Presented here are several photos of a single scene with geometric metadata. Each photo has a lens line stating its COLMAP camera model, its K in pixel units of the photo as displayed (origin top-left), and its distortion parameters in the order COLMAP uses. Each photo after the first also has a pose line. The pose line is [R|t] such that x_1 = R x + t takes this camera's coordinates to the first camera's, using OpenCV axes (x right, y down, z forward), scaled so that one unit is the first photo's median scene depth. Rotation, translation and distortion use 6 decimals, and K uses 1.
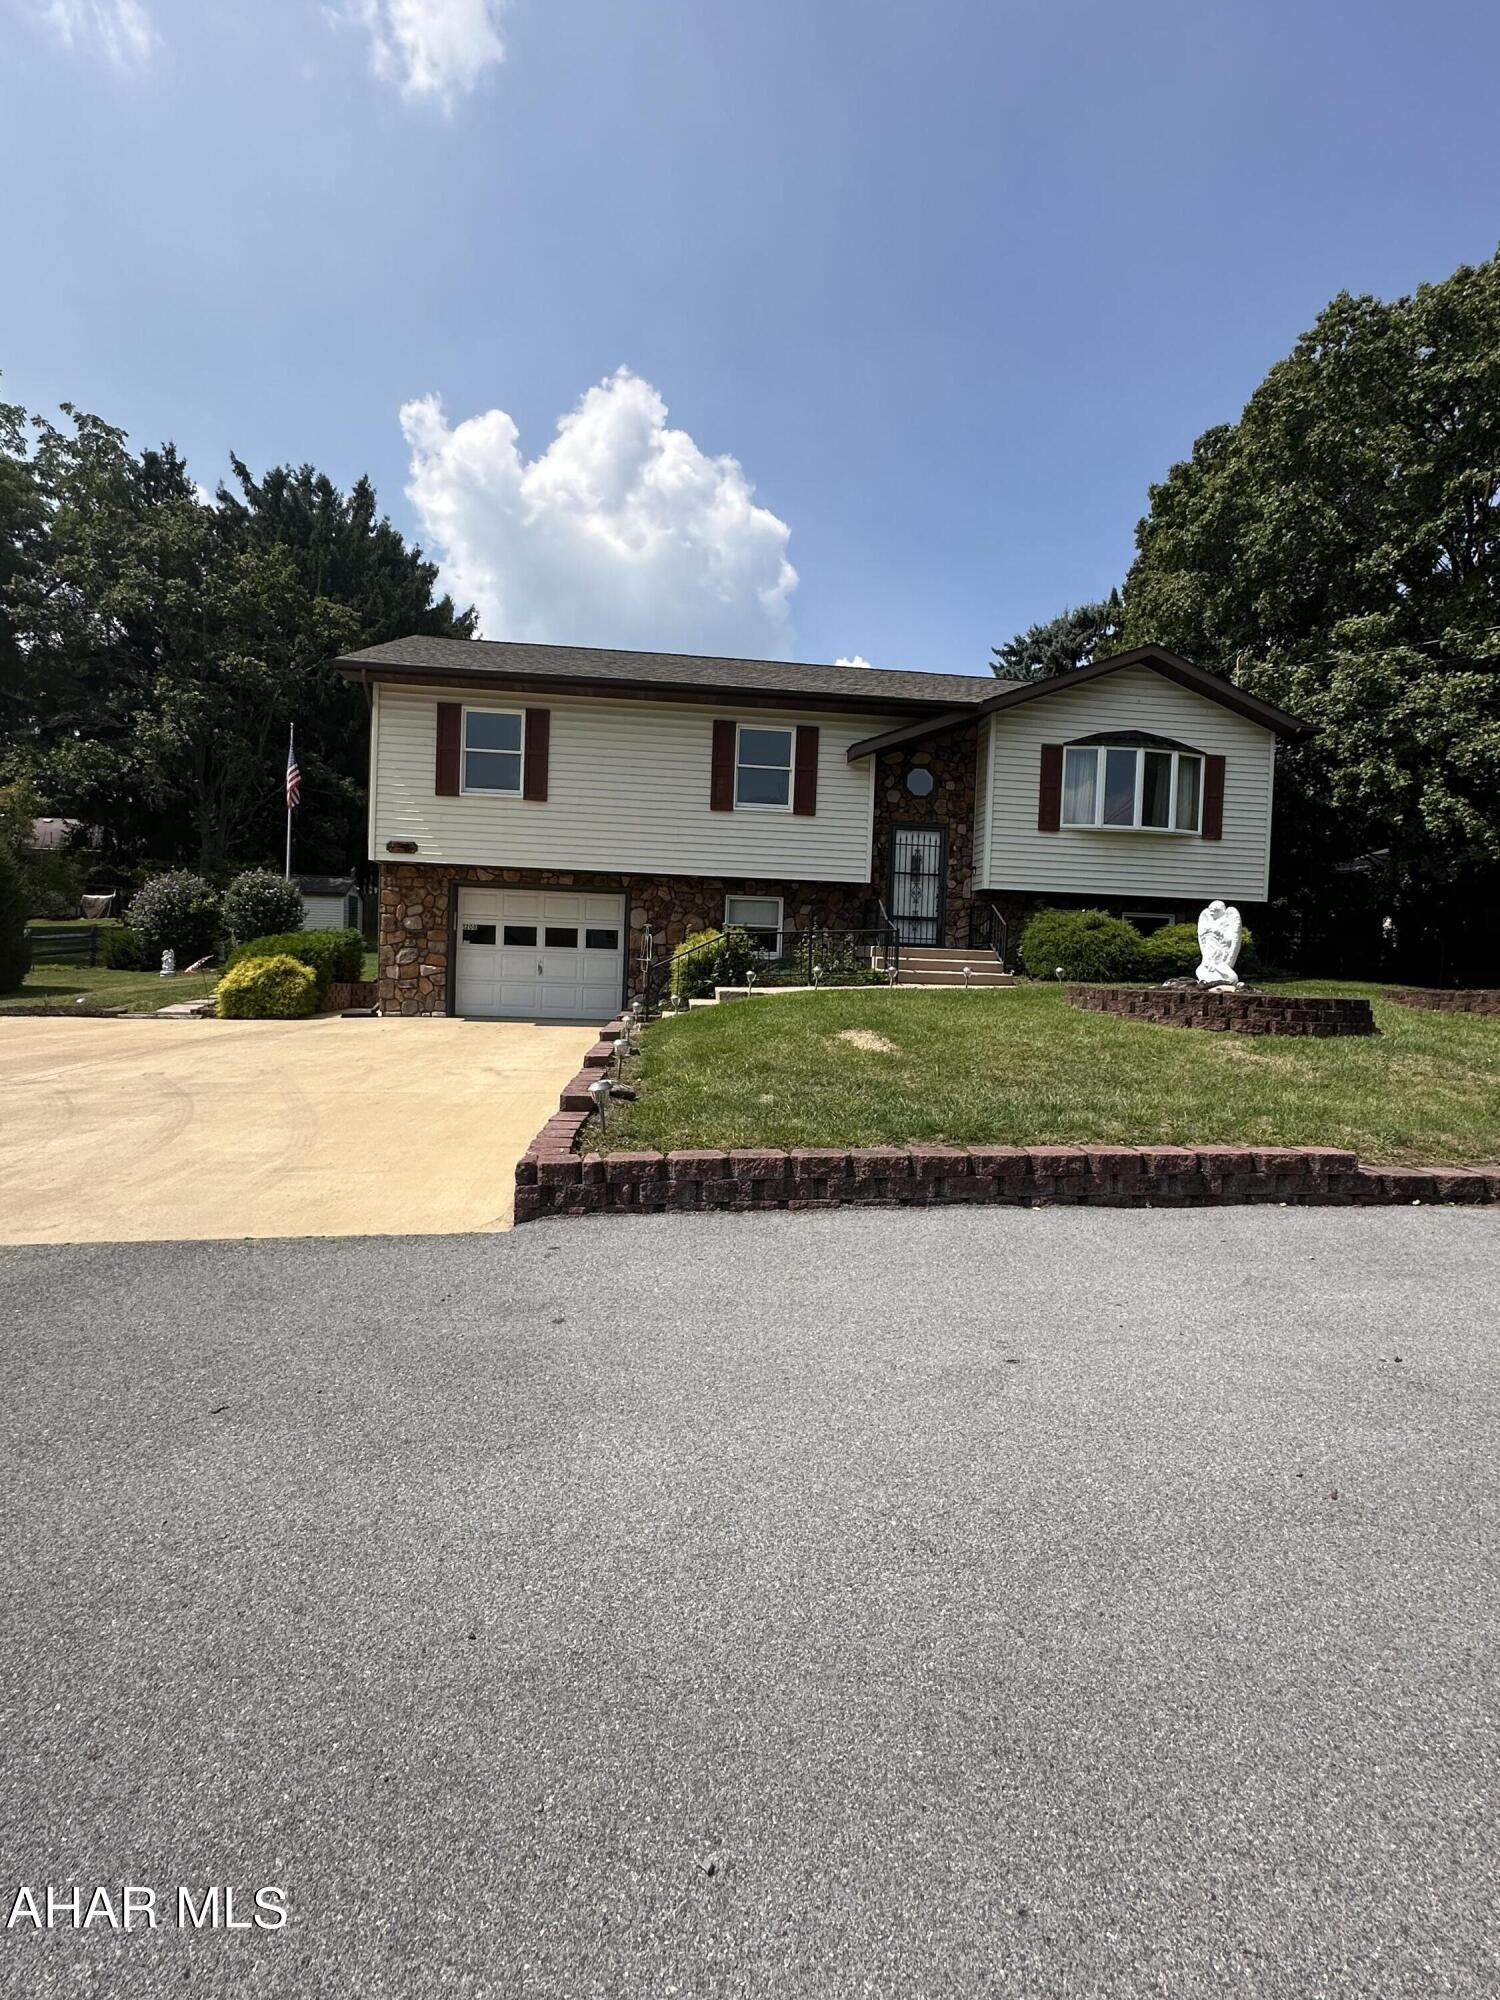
lens RADIAL K [[915.6, 0, 750.0], [0, 915.6, 1000.0], [0, 0, 1]] dist [0.008778, 0.000464]
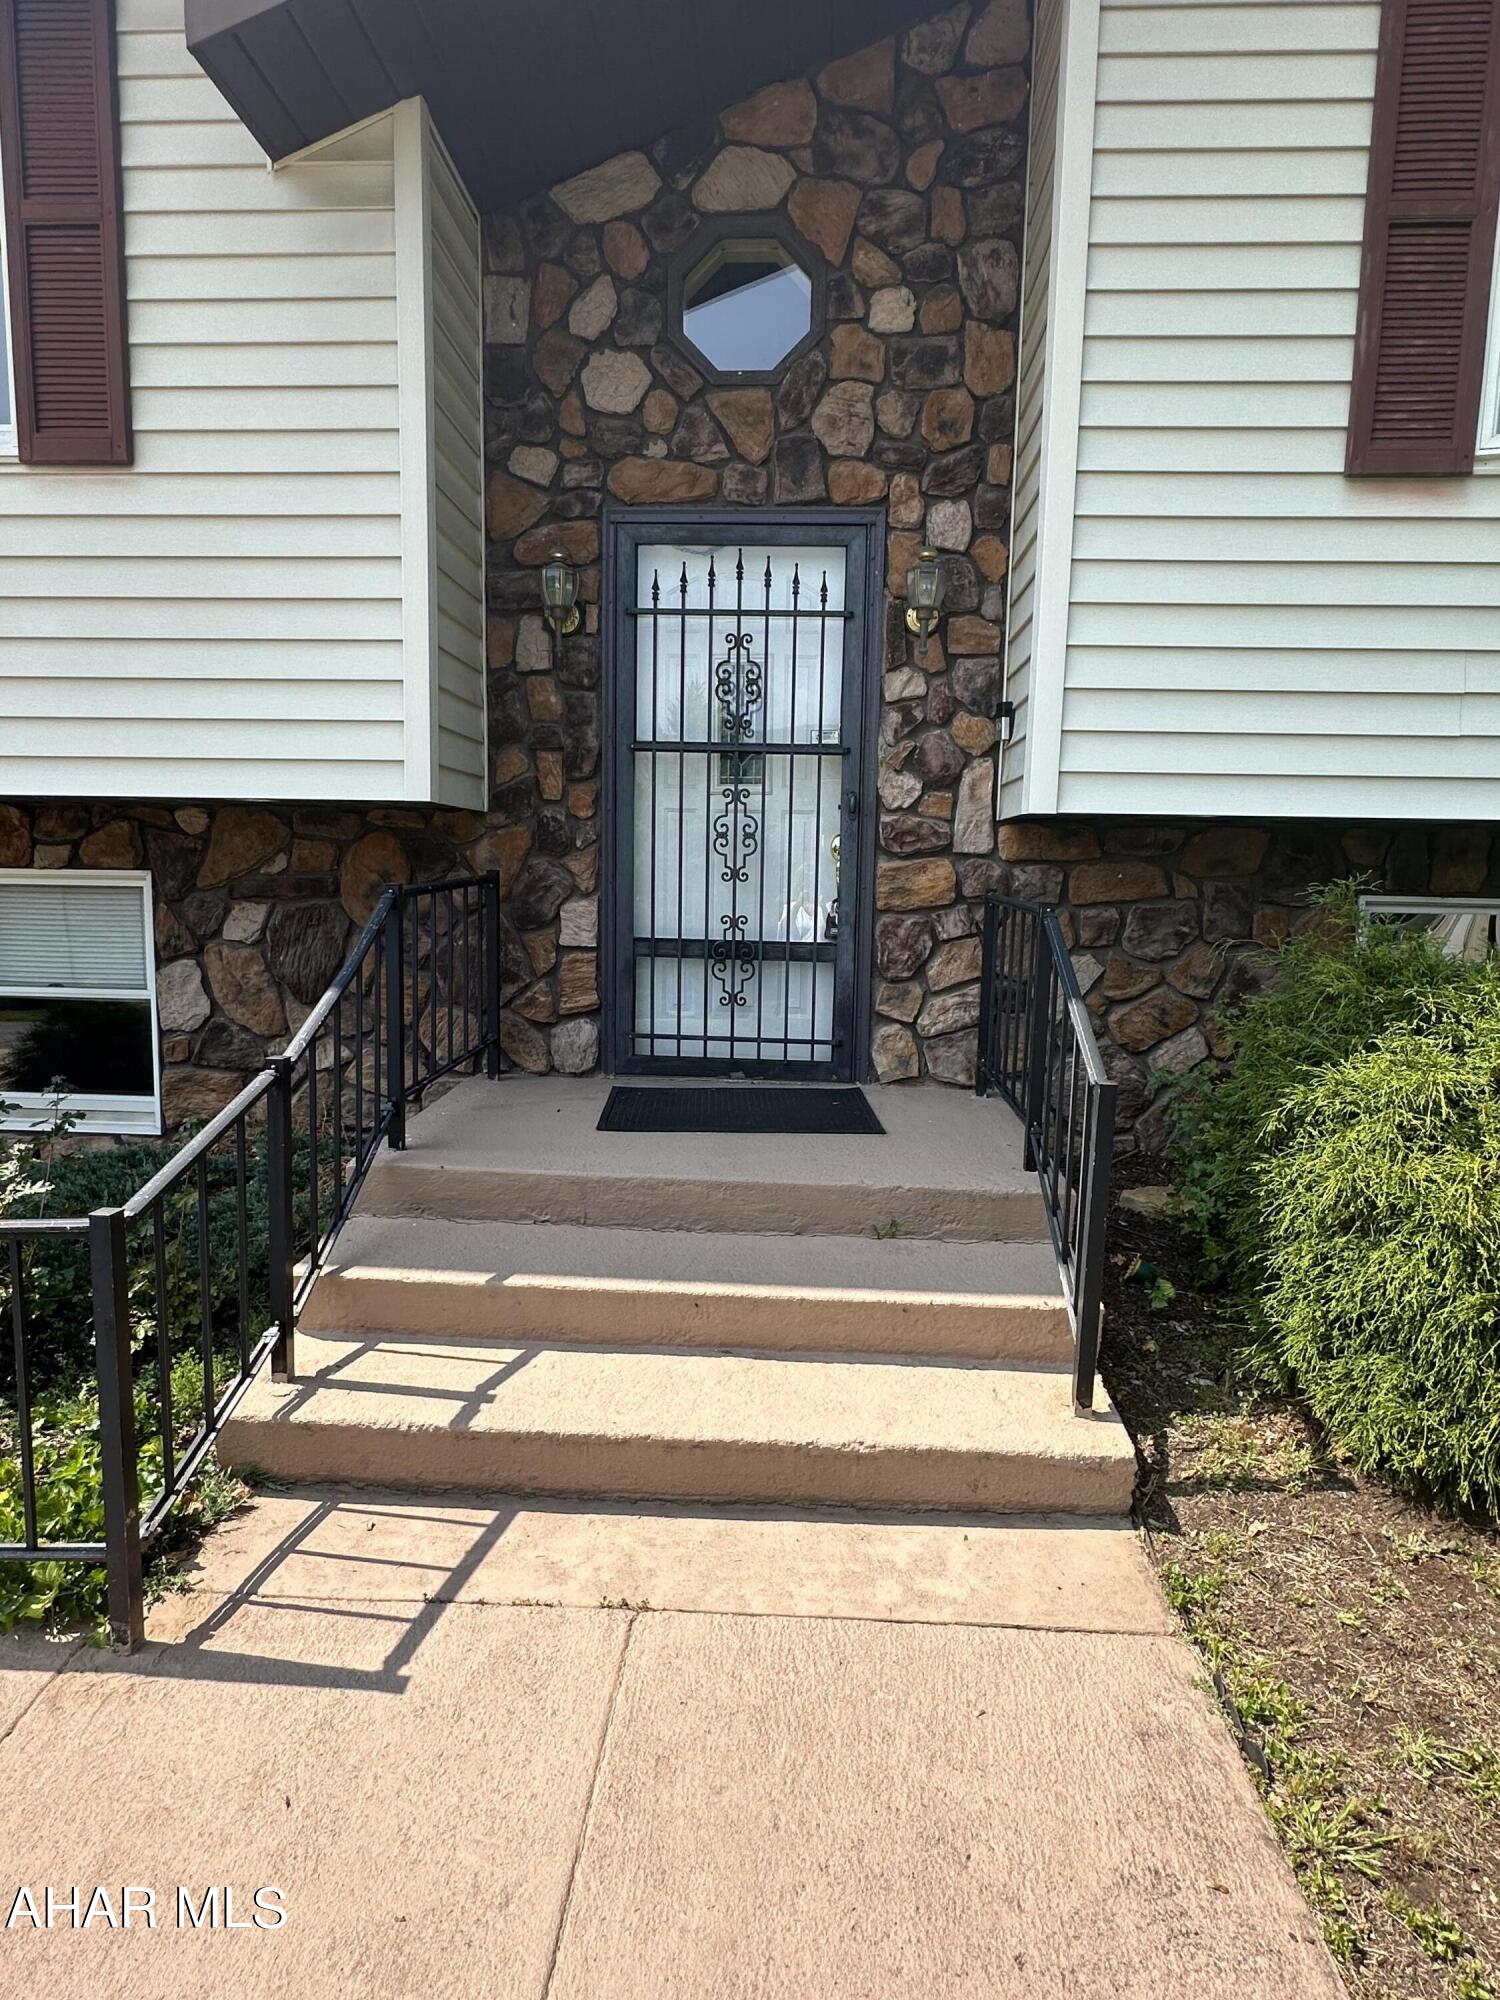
lens RADIAL K [[1054.1, 0, 750.0], [0, 1054.1, 1000.0], [0, 0, 1]] dist [-0.001971, -0.000515]
pose [[0.985014, 0.005104, -0.172400, 0.235355], [0.009365, 0.996505, 0.083010, -0.100987], [0.172221, -0.083380, 0.981523, 0.768140]]
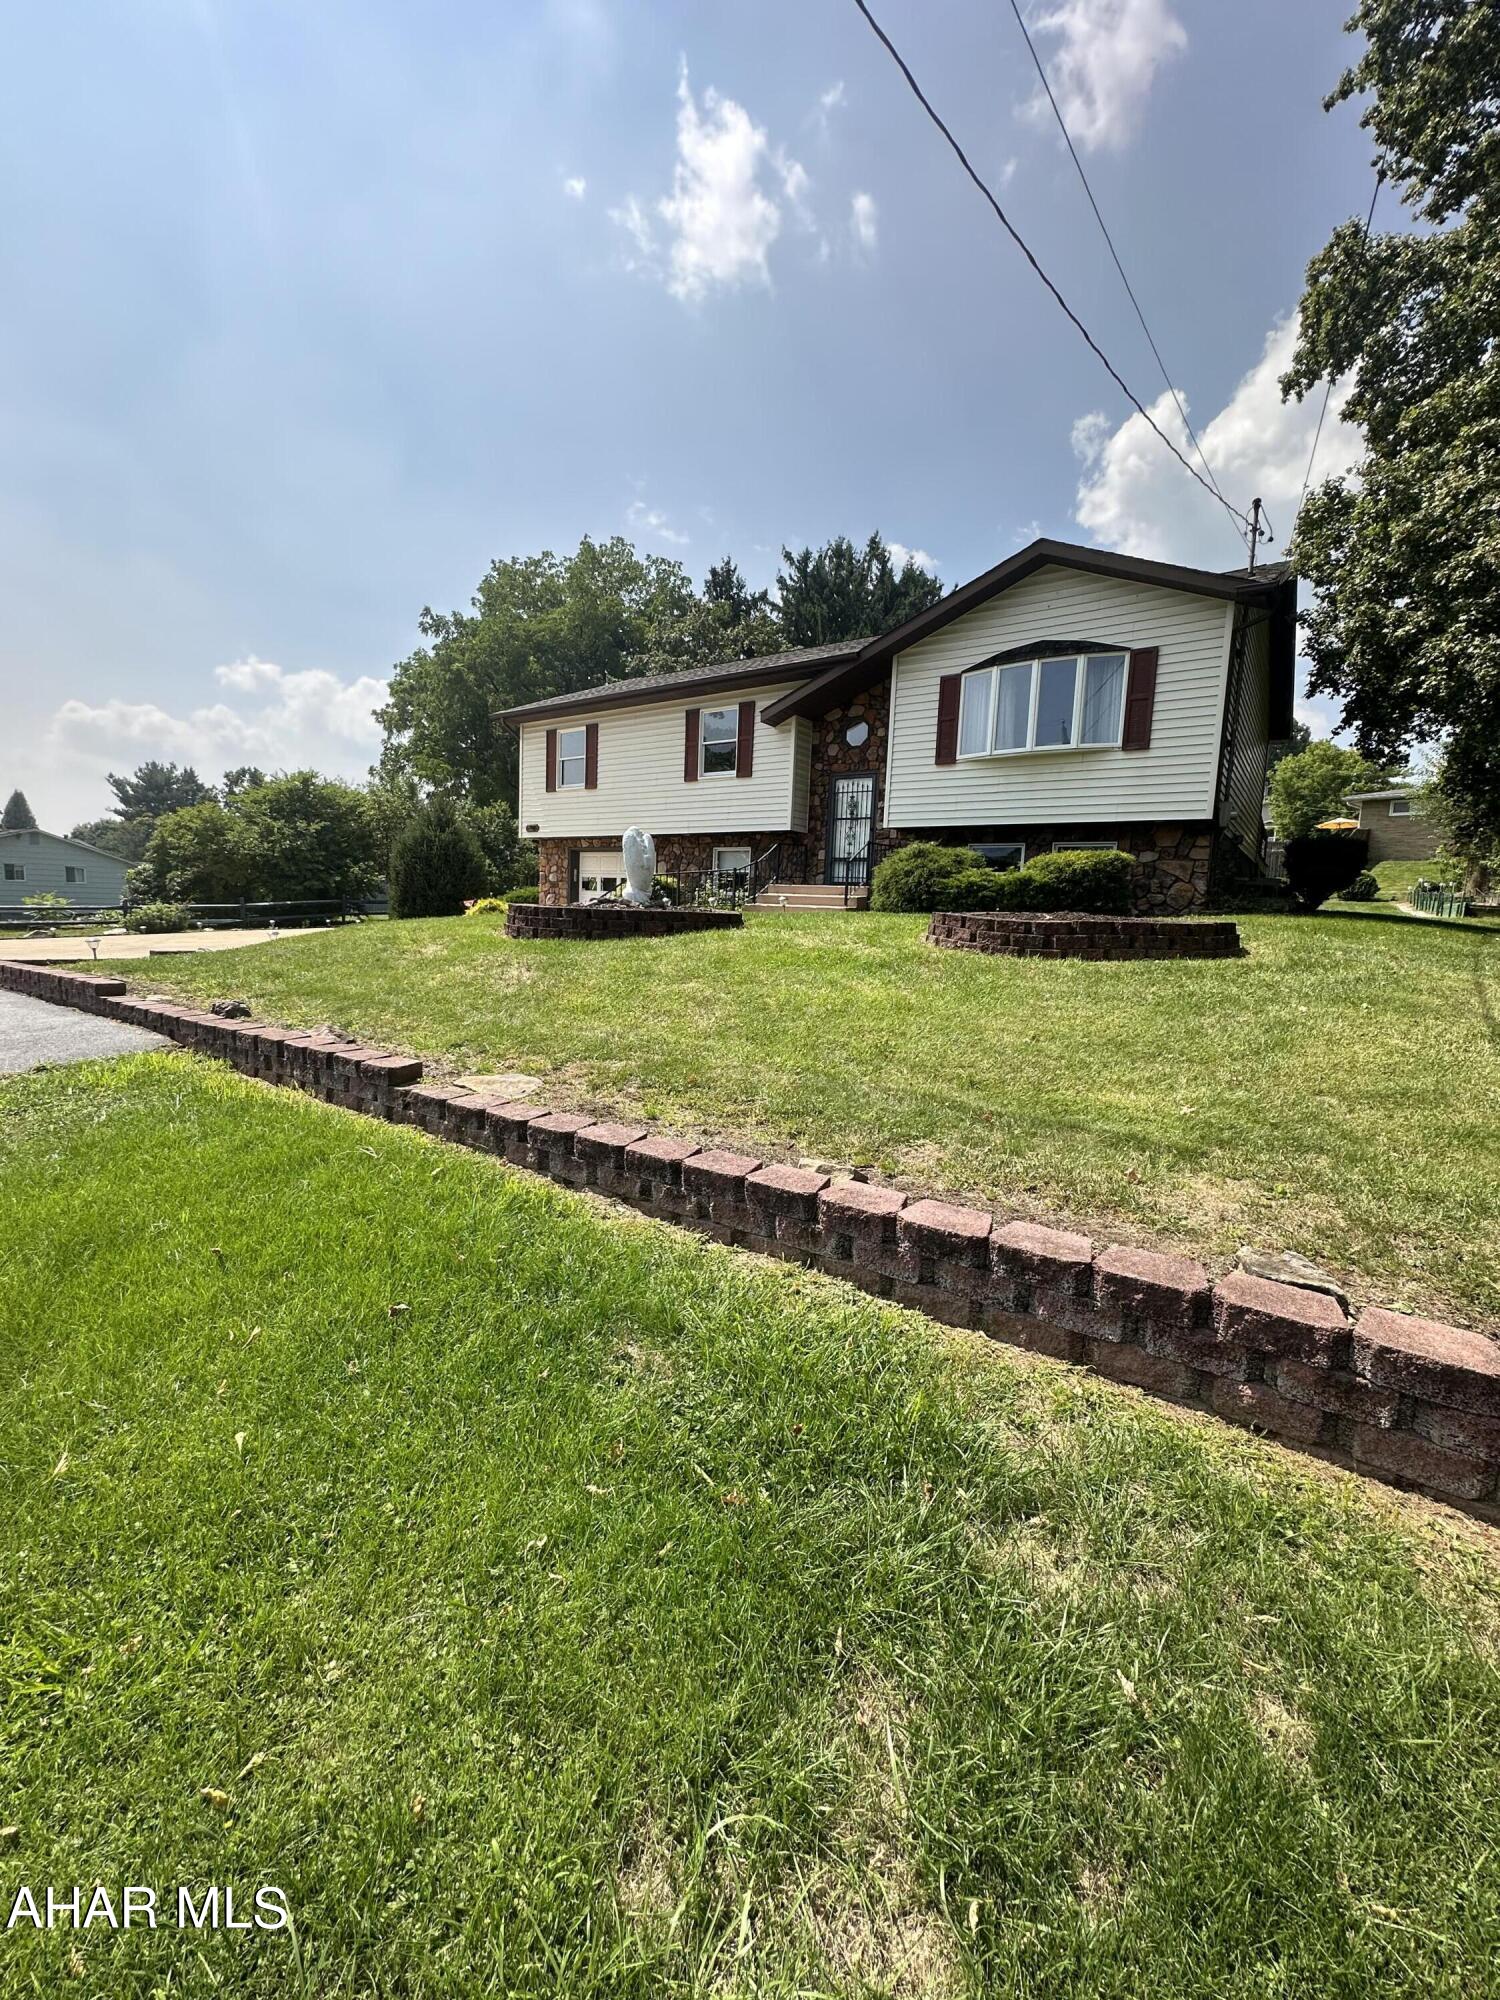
lens RADIAL K [[801.6, 0, 750.0], [0, 801.6, 1000.0], [0, 0, 1]] dist [-0.002940, 0.000853]
pose [[0.735708, 0.071220, -0.673544, 0.777654], [-0.038942, 0.997259, 0.062912, 0.024621], [0.676179, -0.020056, 0.736465, 0.210176]]
